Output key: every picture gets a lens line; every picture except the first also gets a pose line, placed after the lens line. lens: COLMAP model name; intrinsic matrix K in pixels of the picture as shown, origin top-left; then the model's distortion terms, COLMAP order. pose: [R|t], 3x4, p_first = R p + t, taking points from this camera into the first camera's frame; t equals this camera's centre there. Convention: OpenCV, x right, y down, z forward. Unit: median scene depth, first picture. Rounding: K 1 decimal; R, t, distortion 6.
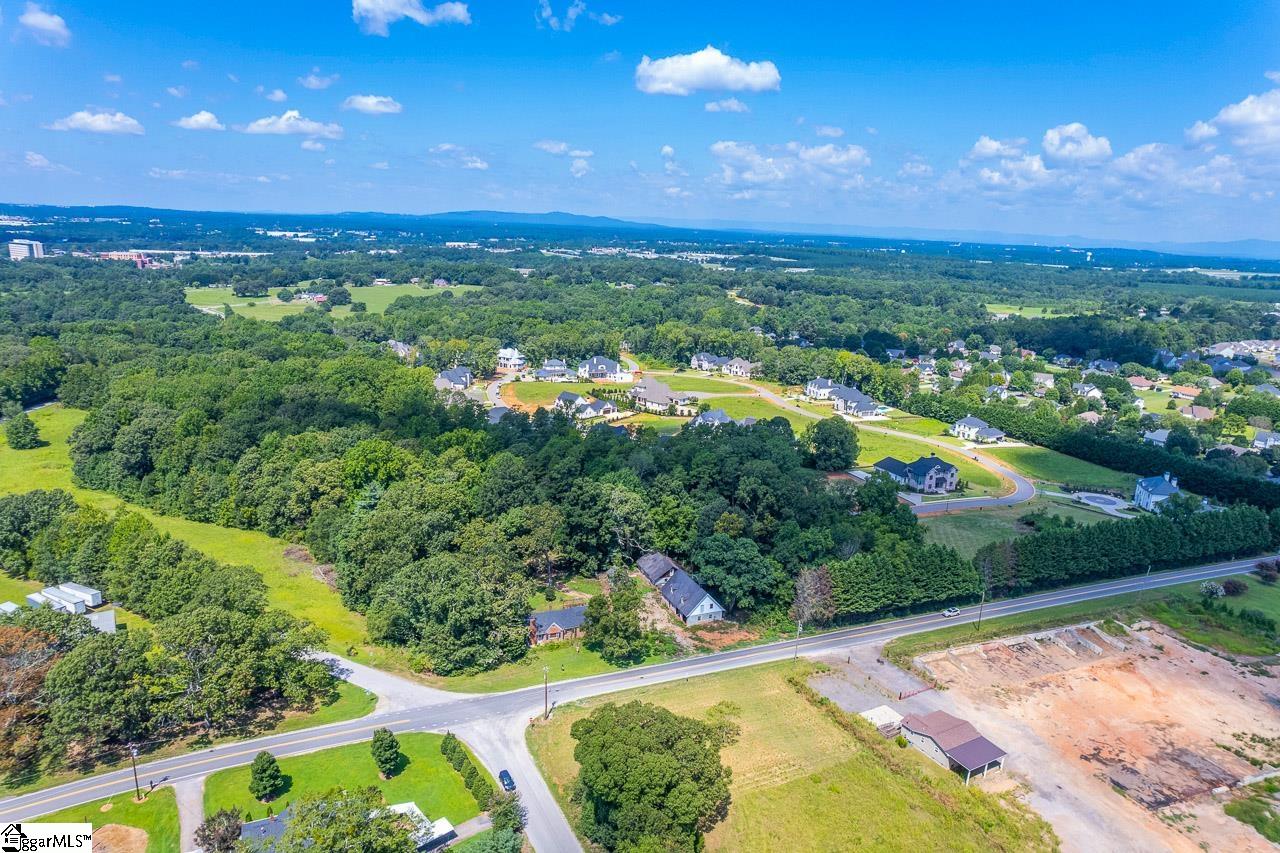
lens RADIAL K [[821.8, 0, 640.0], [0, 821.8, 426.5], [0, 0, 1]] dist [-0.074614, 0.070491]
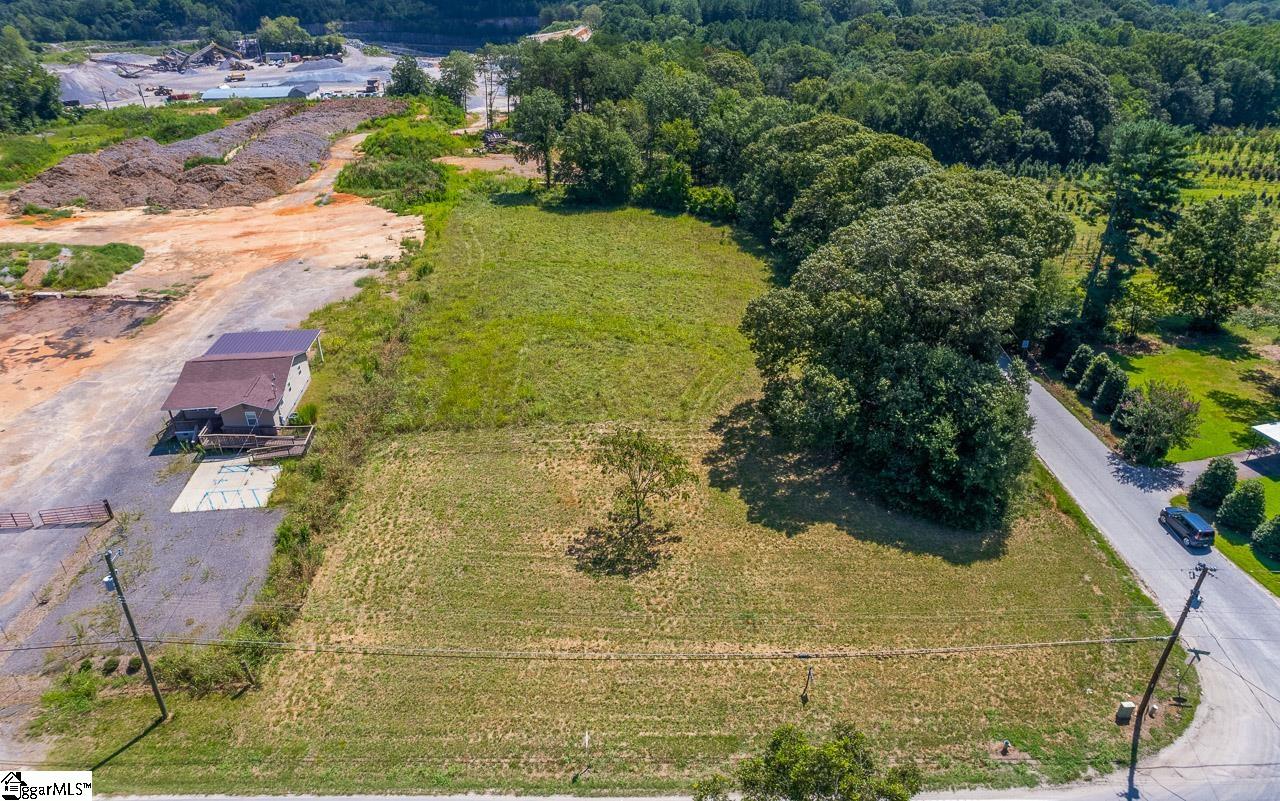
lens RADIAL K [[823.0, 0, 641.8], [0, 823.0, 372.8], [0, 0, 1]] dist [-0.089918, 0.087076]
pose [[-0.914905, -0.220835, 0.337907, -0.007622], [0.064538, 0.746298, 0.662476, 0.021906], [-0.398477, 0.627911, -0.668539, 0.457260]]
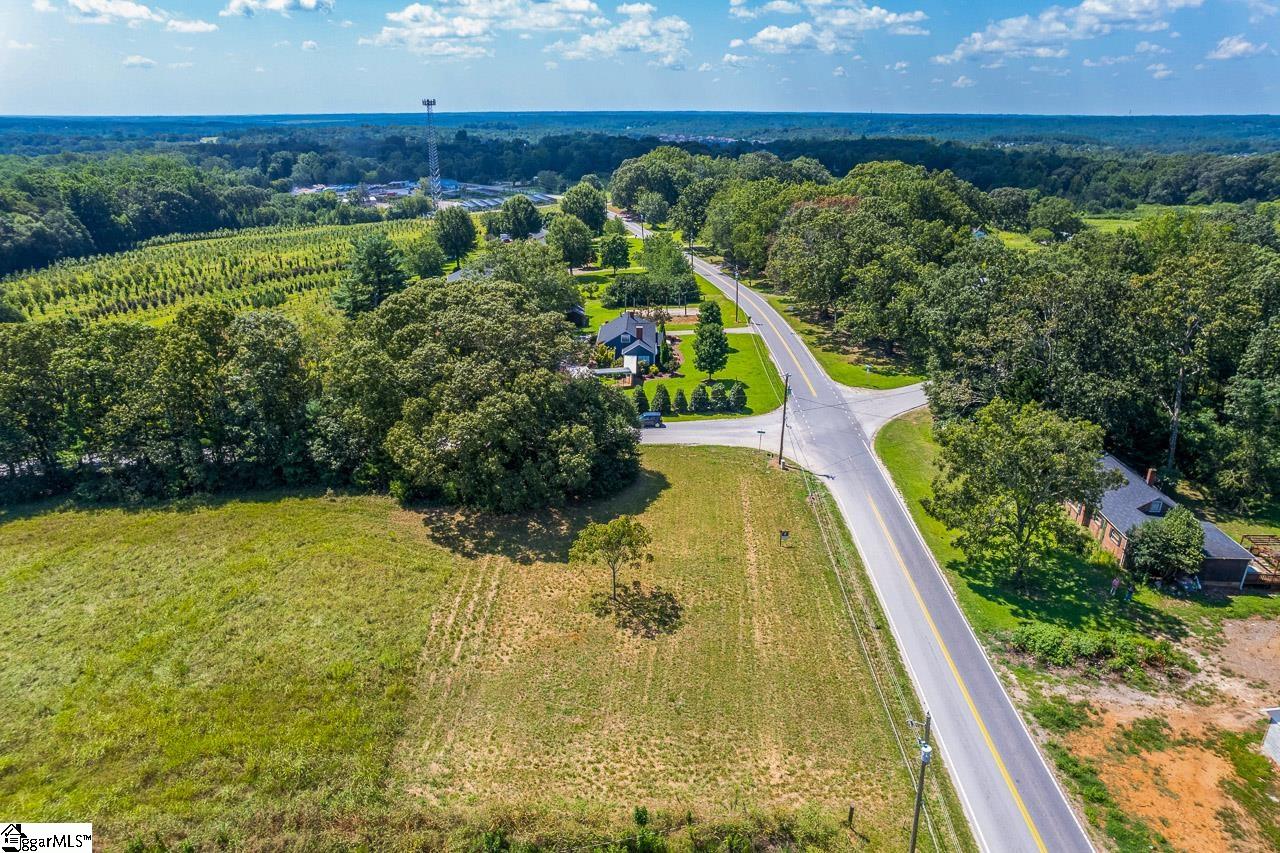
lens RADIAL K [[821.8, 0, 640.0], [0, 821.8, 426.5], [0, 0, 1]] dist [-0.074614, 0.070491]
pose [[-0.429330, 0.290022, -0.855315, 0.171885], [-0.231885, 0.879892, 0.414751, 0.039817], [0.872872, 0.376400, -0.310513, 0.417240]]
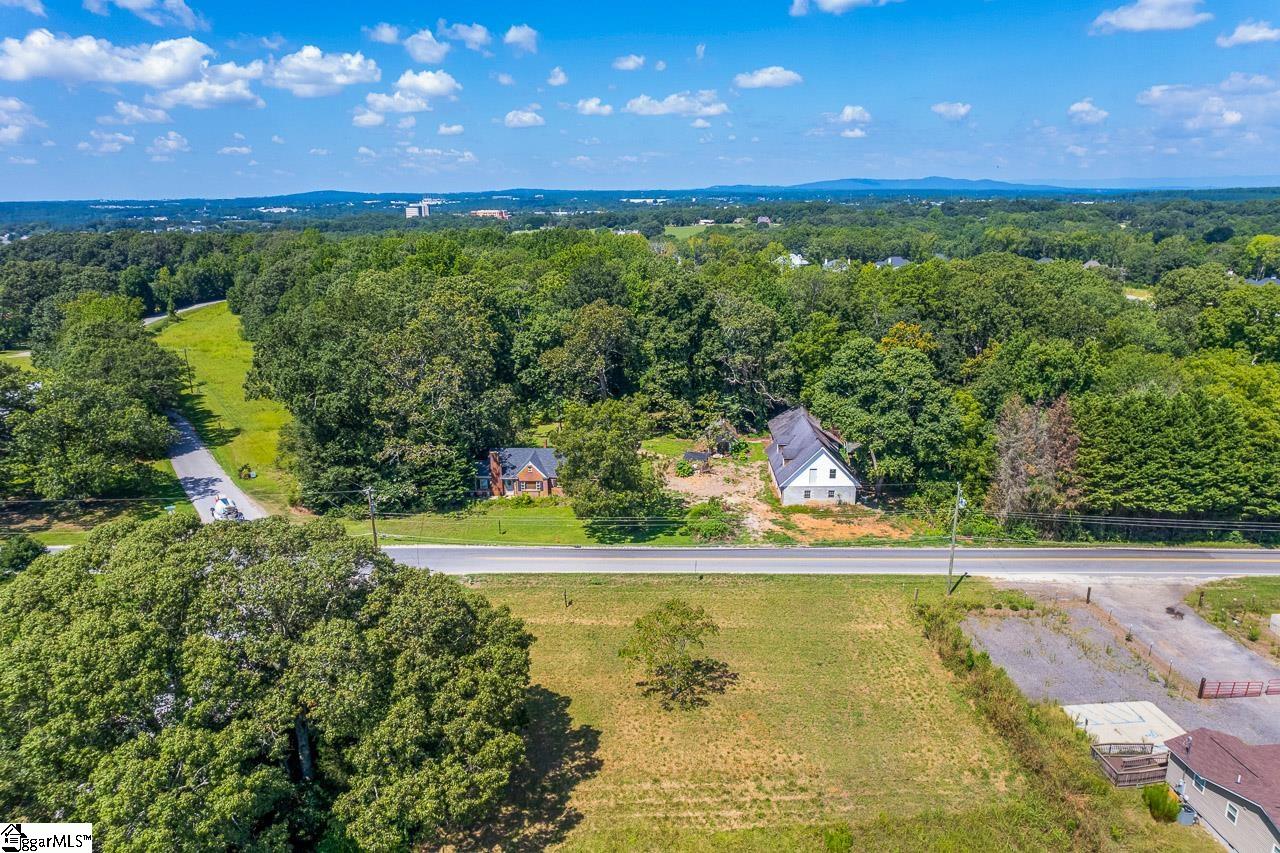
lens RADIAL K [[843.4, 0, 642.6], [0, 843.4, 431.0], [0, 0, 1]] dist [-0.075154, 0.071267]
pose [[0.910484, 0.064323, -0.408512, 0.095696], [-0.051761, 0.997787, 0.041745, 0.086058], [0.410293, -0.016863, 0.911798, 0.222710]]
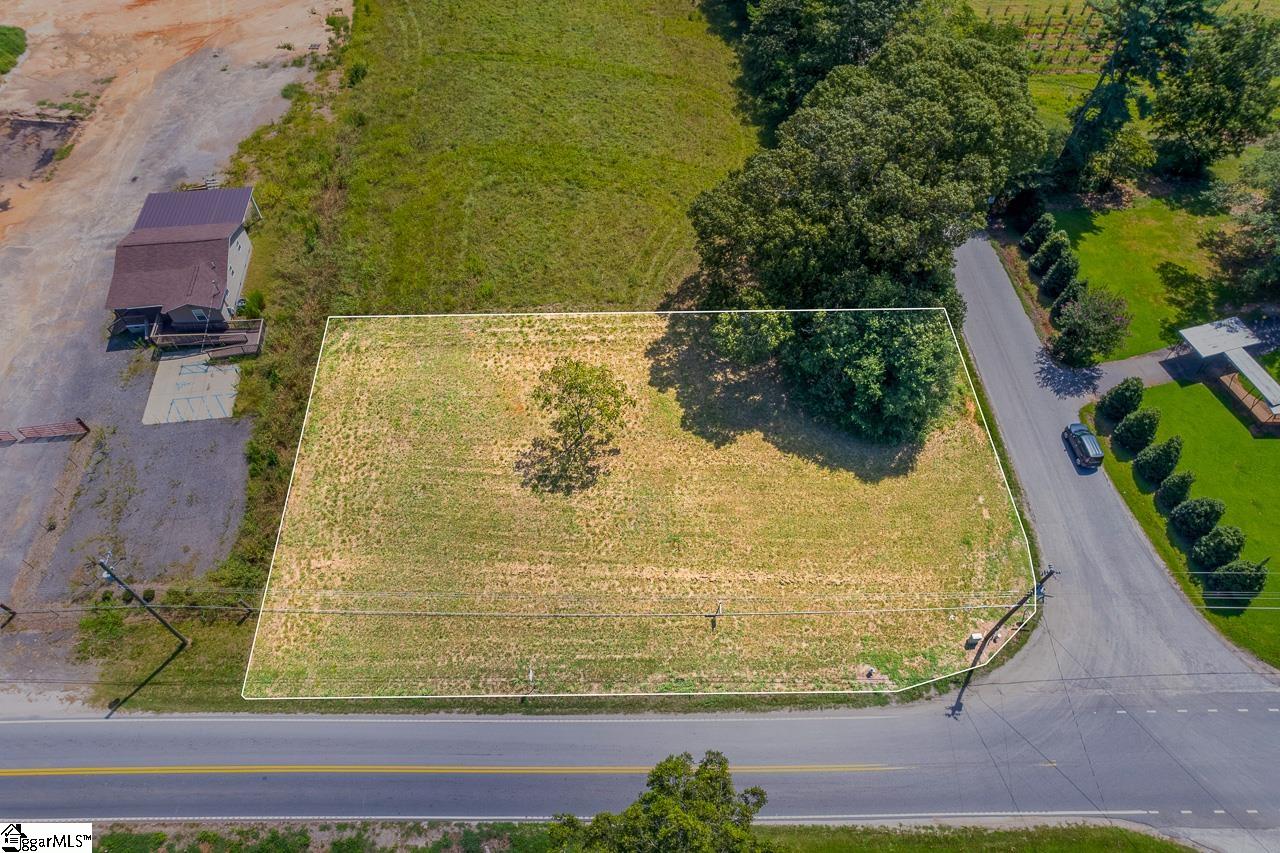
lens RADIAL K [[821.8, 0, 640.0], [0, 821.8, 426.5], [0, 0, 1]] dist [-0.074614, 0.070491]
pose [[-0.919876, -0.342153, 0.191729, -0.003565], [0.053906, 0.373911, 0.925897, -0.008697], [-0.388488, 0.862045, -0.325508, 0.420875]]
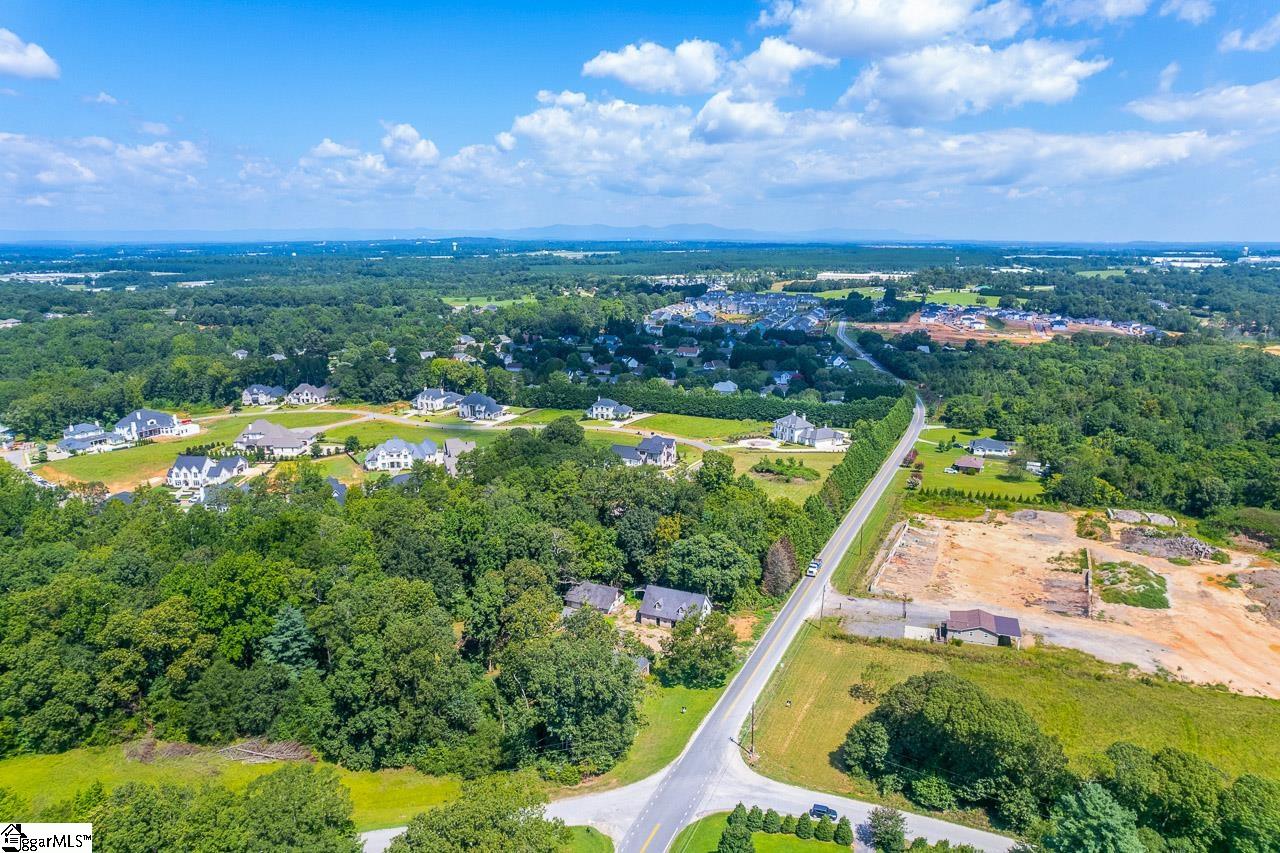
lens RADIAL K [[841.6, 0, 642.7], [0, 841.6, 432.3], [0, 0, 1]] dist [-0.075032, 0.070121]
pose [[0.738304, -0.194892, 0.645696, -0.295771], [0.192981, 0.978359, 0.074641, -0.042484], [-0.646270, 0.069499, 0.759938, 0.118772]]
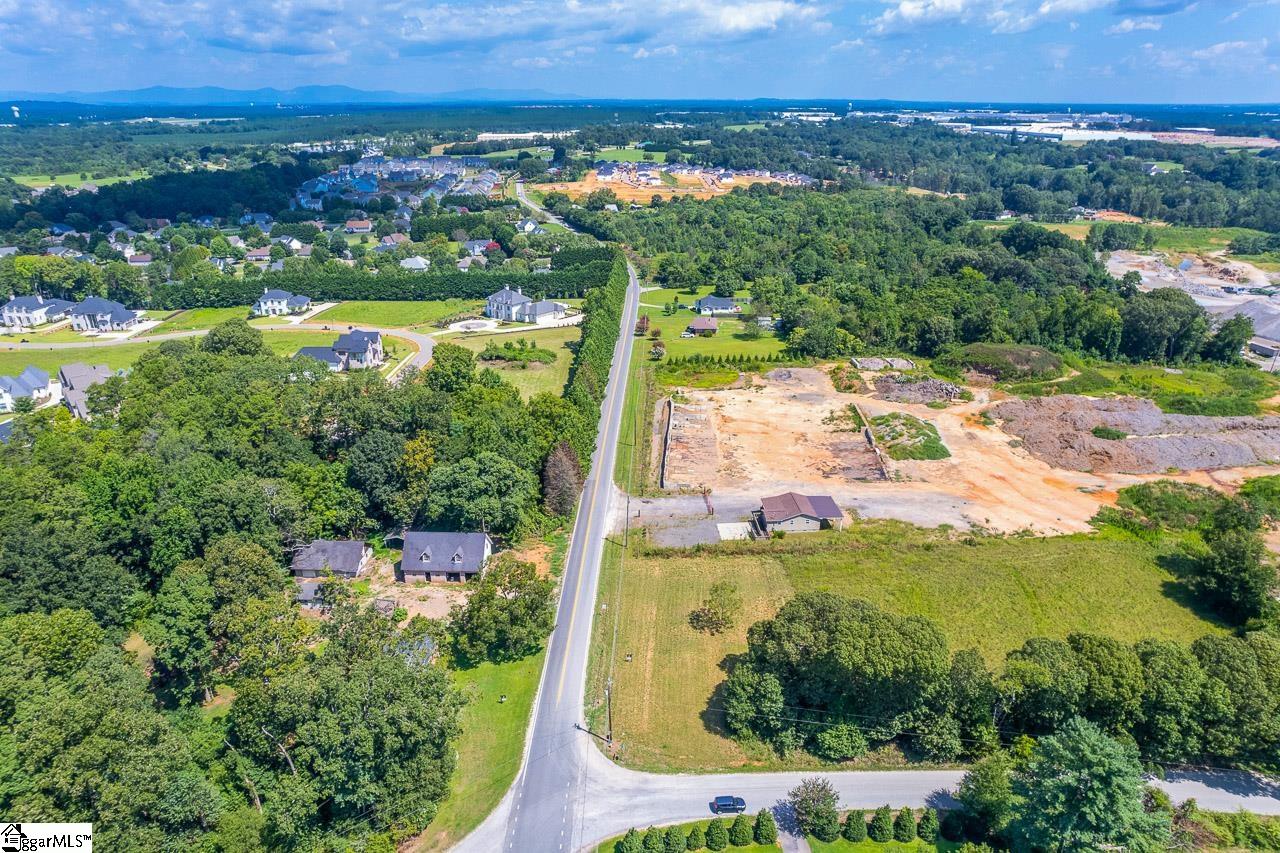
lens RADIAL K [[841.6, 0, 642.7], [0, 841.6, 432.3], [0, 0, 1]] dist [-0.075032, 0.070121]
pose [[0.418296, -0.379403, 0.825277, -0.239330], [0.238686, 0.922566, 0.303151, -0.048080], [-0.876389, 0.070175, 0.476464, 0.226833]]
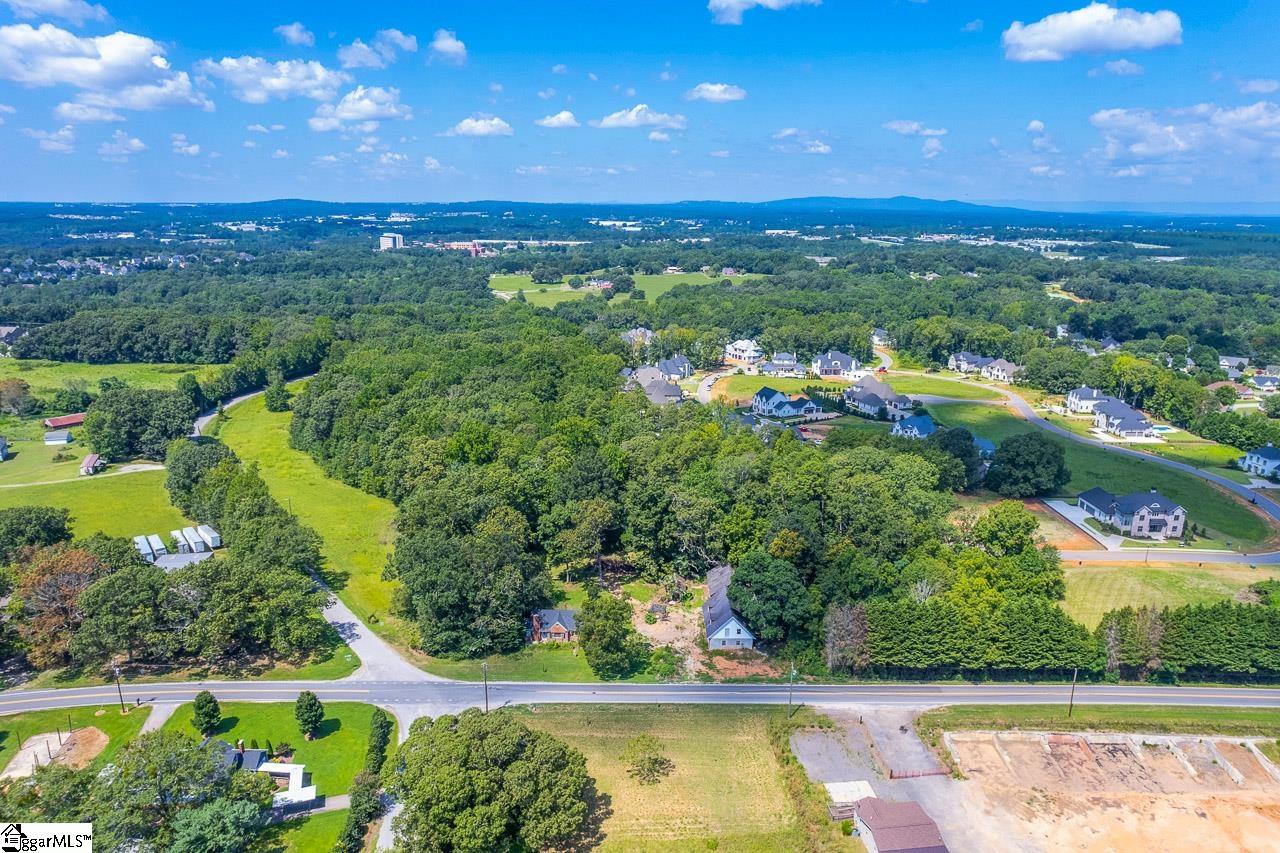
lens RADIAL K [[855.6, 0, 641.6], [0, 855.6, 428.4], [0, 0, 1]] dist [-0.068709, 0.056514]
pose [[0.924949, 0.068721, -0.373827, 0.156991], [-0.066021, 0.997617, 0.020039, -0.006032], [0.374313, 0.006145, 0.927282, 0.048960]]
